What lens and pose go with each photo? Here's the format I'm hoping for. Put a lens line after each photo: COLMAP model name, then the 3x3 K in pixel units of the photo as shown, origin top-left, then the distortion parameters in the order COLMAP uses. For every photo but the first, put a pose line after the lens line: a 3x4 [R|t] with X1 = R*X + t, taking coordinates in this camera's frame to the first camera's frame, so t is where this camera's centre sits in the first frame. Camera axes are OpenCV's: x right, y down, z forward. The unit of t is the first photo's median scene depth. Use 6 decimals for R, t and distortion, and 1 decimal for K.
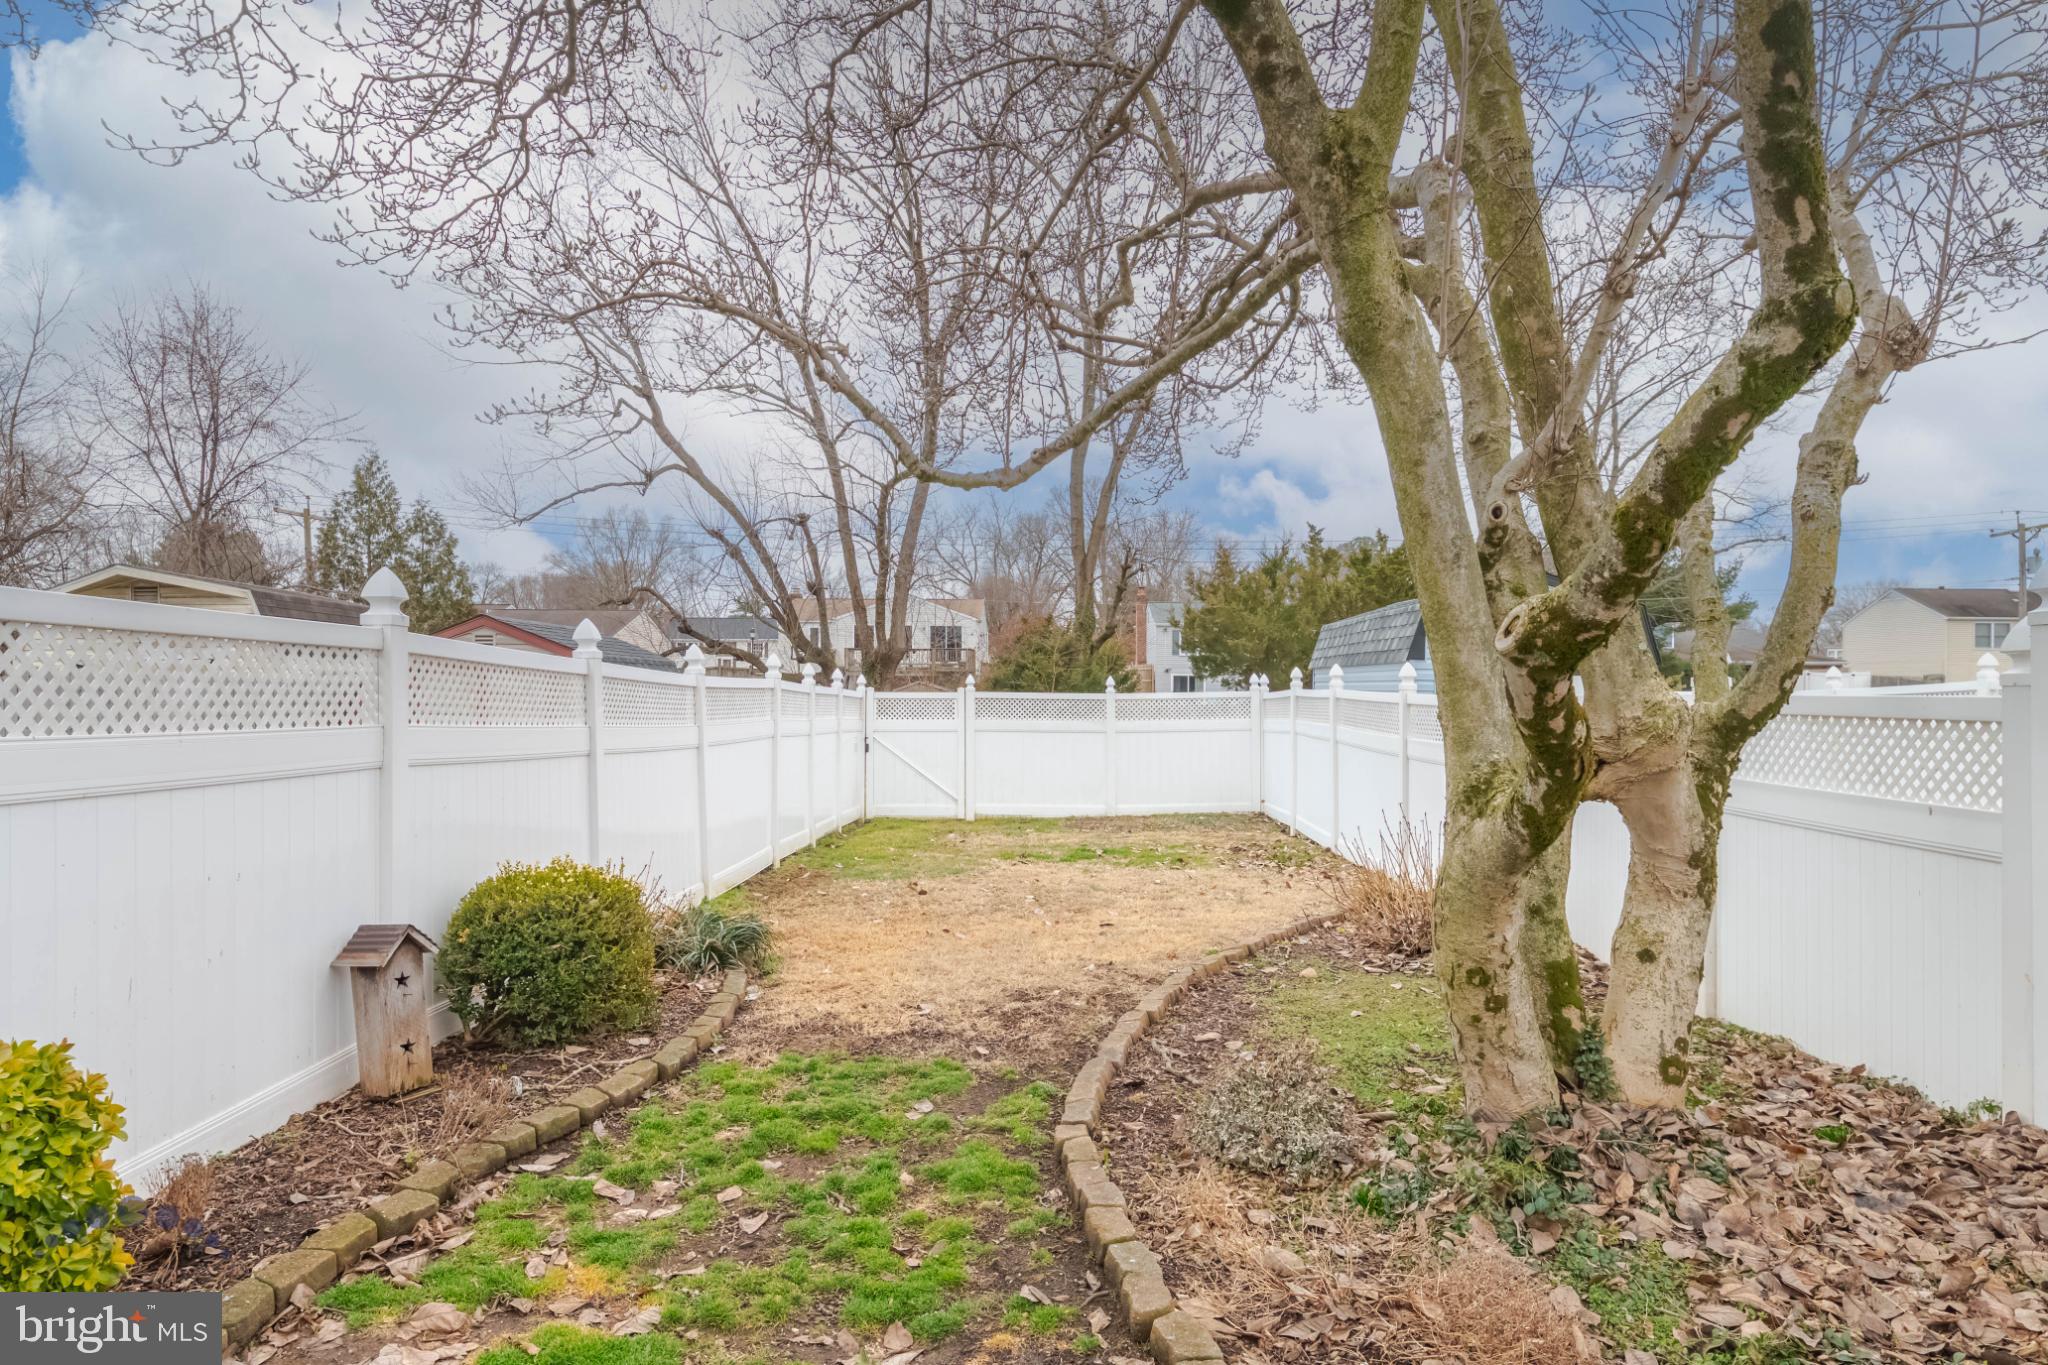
lens RADIAL K [[1310.0, 0, 1024.0], [0, 1310.0, 682.5], [0, 0, 1]] dist [0.000196, 0.000067]
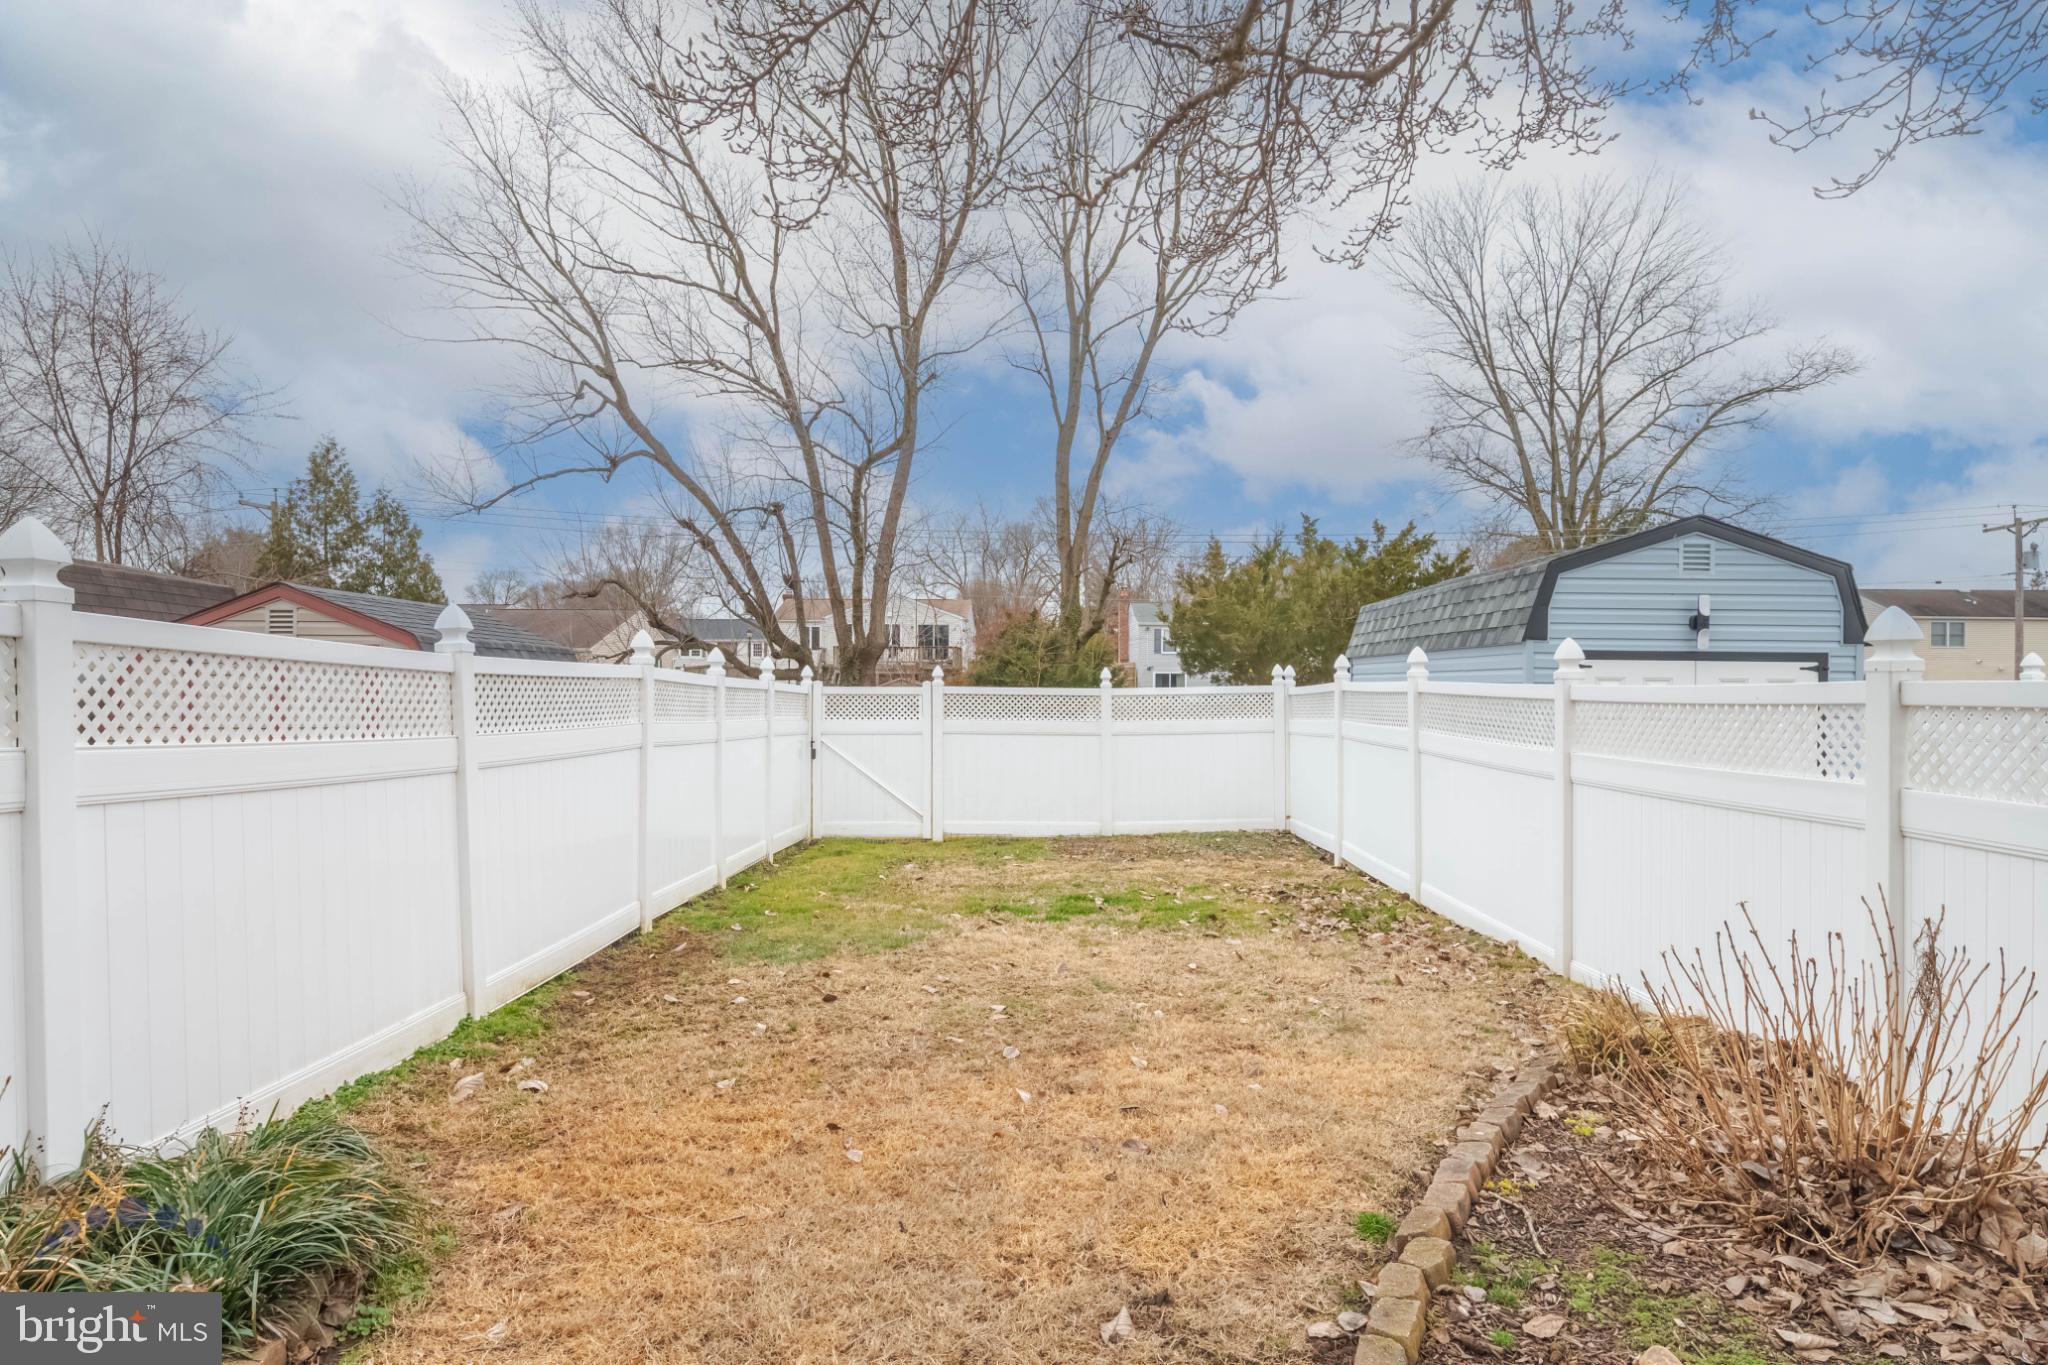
lens RADIAL K [[1135.2, 0, 1024.0], [0, 1135.2, 682.5], [0, 0, 1]] dist [0.001302, -0.001051]
pose [[0.999959, -0.000281, 0.009023, 0.004513], [0.000279, 1.000000, 0.000163, 0.002810], [-0.009023, -0.000160, 0.999959, 0.172255]]
